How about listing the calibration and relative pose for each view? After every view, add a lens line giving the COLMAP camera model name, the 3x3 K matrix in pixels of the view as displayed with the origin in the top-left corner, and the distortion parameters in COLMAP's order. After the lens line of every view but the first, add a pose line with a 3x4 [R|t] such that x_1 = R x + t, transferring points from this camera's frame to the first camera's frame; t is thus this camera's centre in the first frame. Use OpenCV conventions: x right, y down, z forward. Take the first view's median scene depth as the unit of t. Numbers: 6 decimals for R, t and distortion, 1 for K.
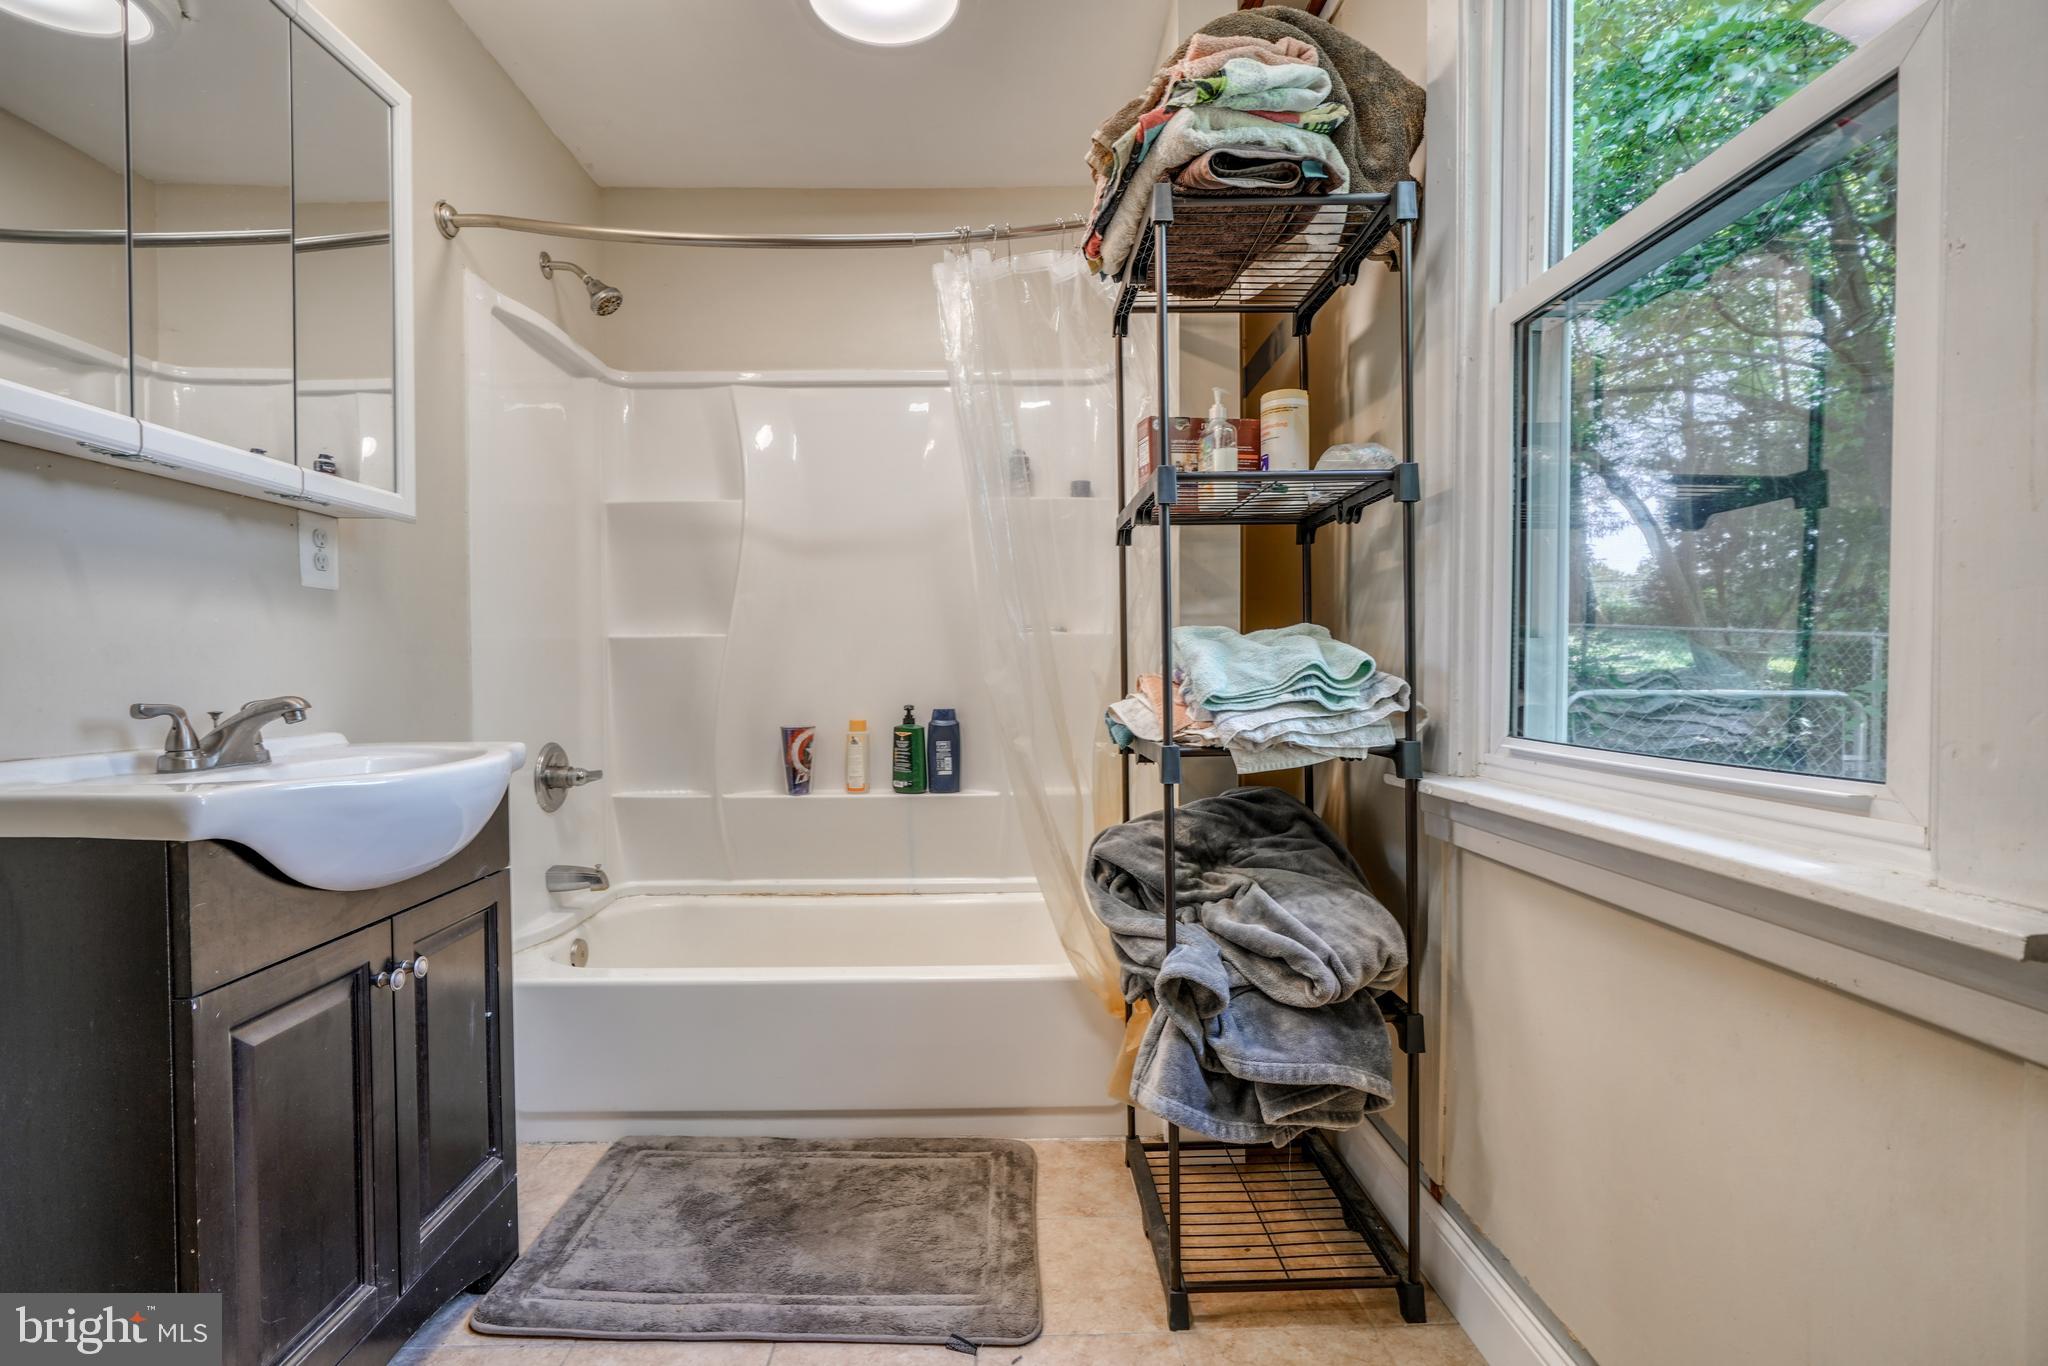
lens RADIAL K [[934.1, 0, 1007.0], [0, 934.1, 689.5], [0, 0, 1]] dist [-0.013378, 0.006667]
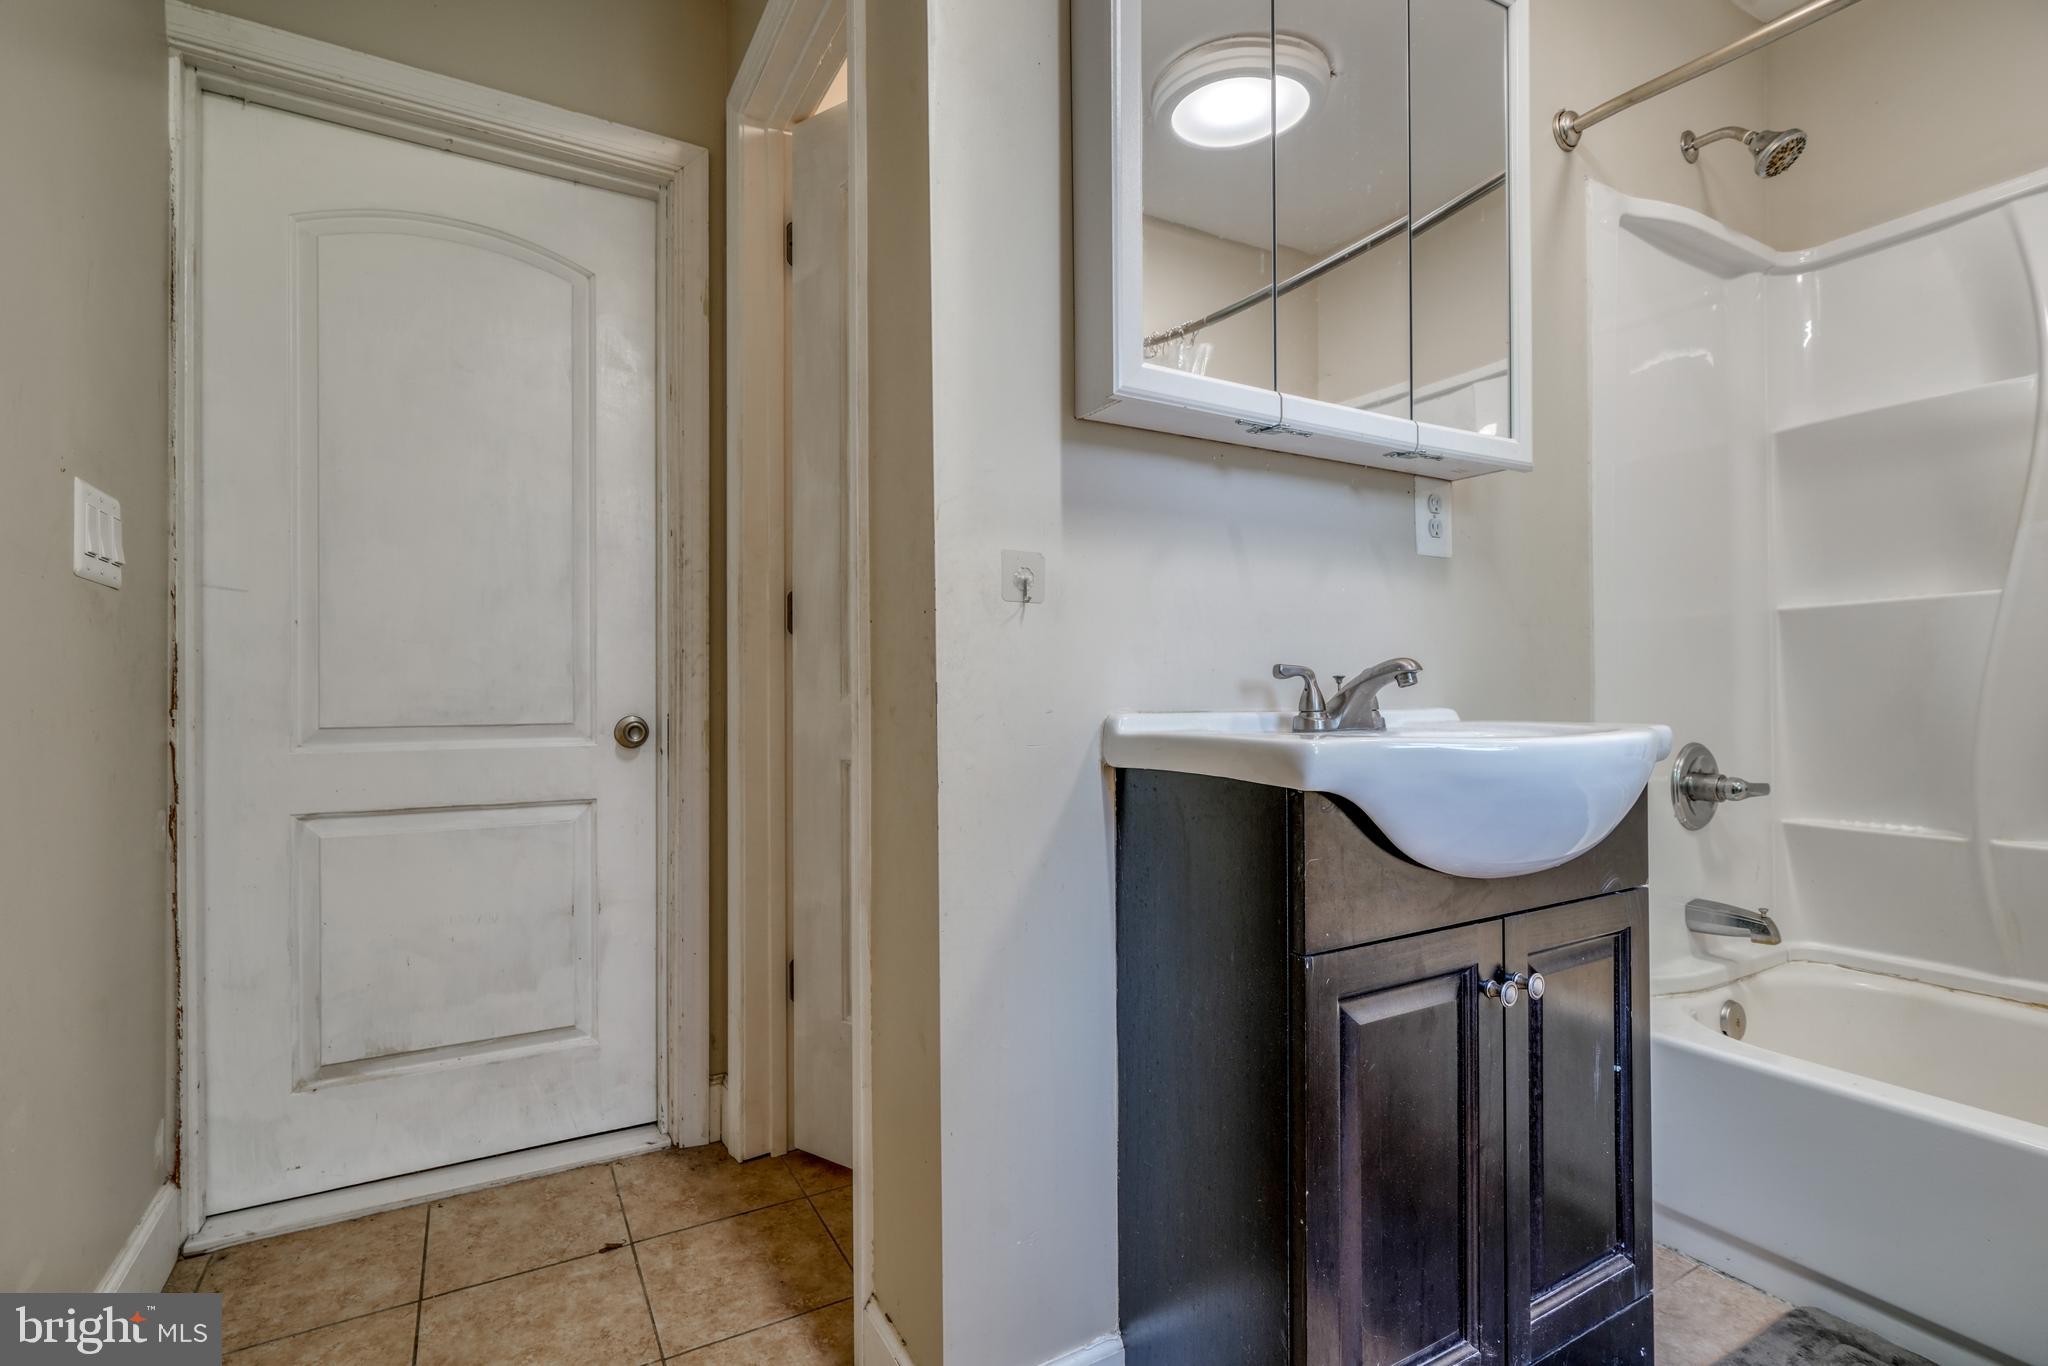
lens RADIAL K [[934.1, 0, 1007.0], [0, 934.1, 689.5], [0, 0, 1]] dist [-0.013378, 0.006667]
pose [[0.476341, -0.003653, -0.879253, -0.132260], [-0.014658, 0.999819, -0.012095, 0.054598], [0.879138, 0.018649, 0.476202, 0.196862]]
